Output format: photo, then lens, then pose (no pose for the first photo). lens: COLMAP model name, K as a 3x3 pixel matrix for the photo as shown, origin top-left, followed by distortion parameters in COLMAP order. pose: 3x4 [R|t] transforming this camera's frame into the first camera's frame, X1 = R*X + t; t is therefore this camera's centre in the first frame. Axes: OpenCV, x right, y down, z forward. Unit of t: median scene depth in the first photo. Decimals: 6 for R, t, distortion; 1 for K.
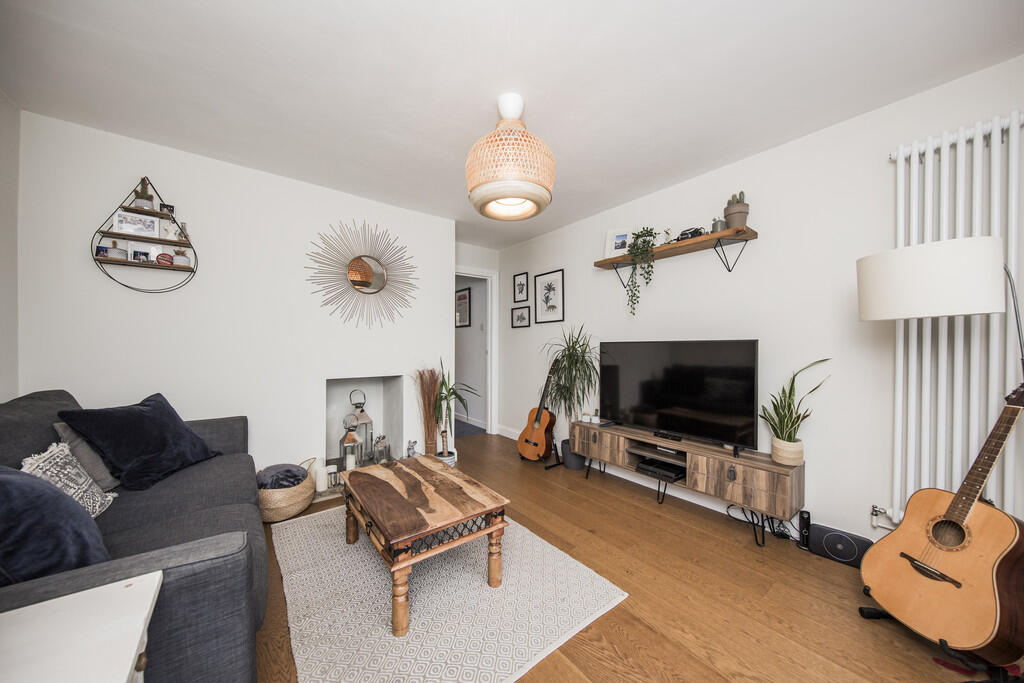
lens RADIAL K [[348.7, 0, 512.6], [0, 348.7, 344.8], [0, 0, 1]] dist [0.000066, 0.000002]
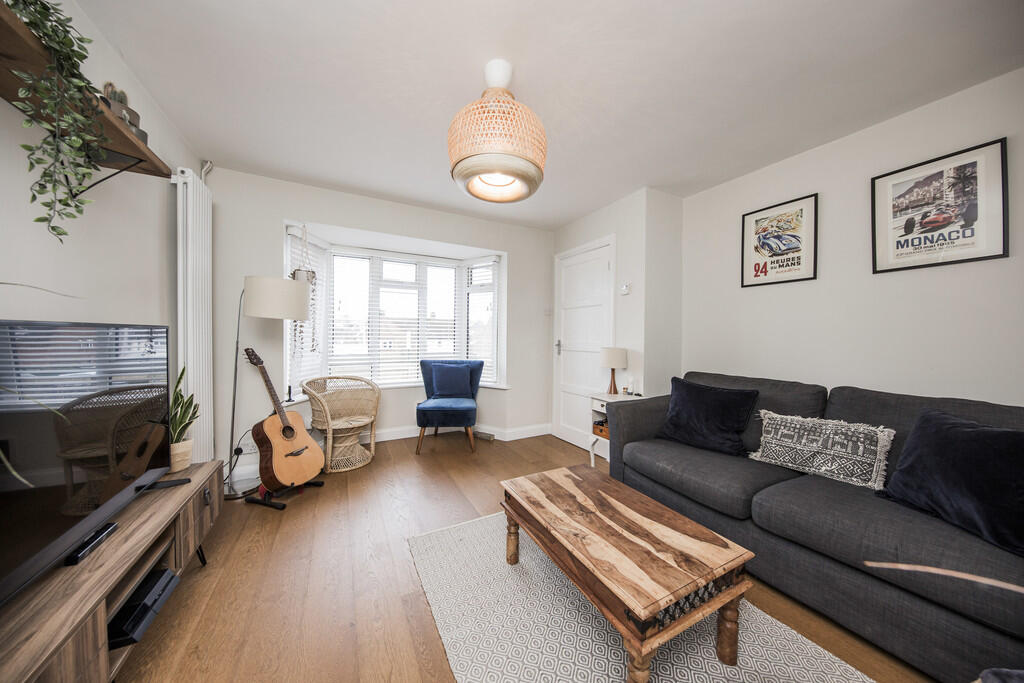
lens RADIAL K [[328.4, 0, 512.4], [0, 328.4, 338.3], [0, 0, 1]] dist [-0.000023, 0.000000]
pose [[-0.986069, -0.012684, 0.165855, -0.197561], [-0.011472, 0.999900, 0.008262, -0.007227], [-0.165943, 0.006244, -0.986115, 1.880960]]
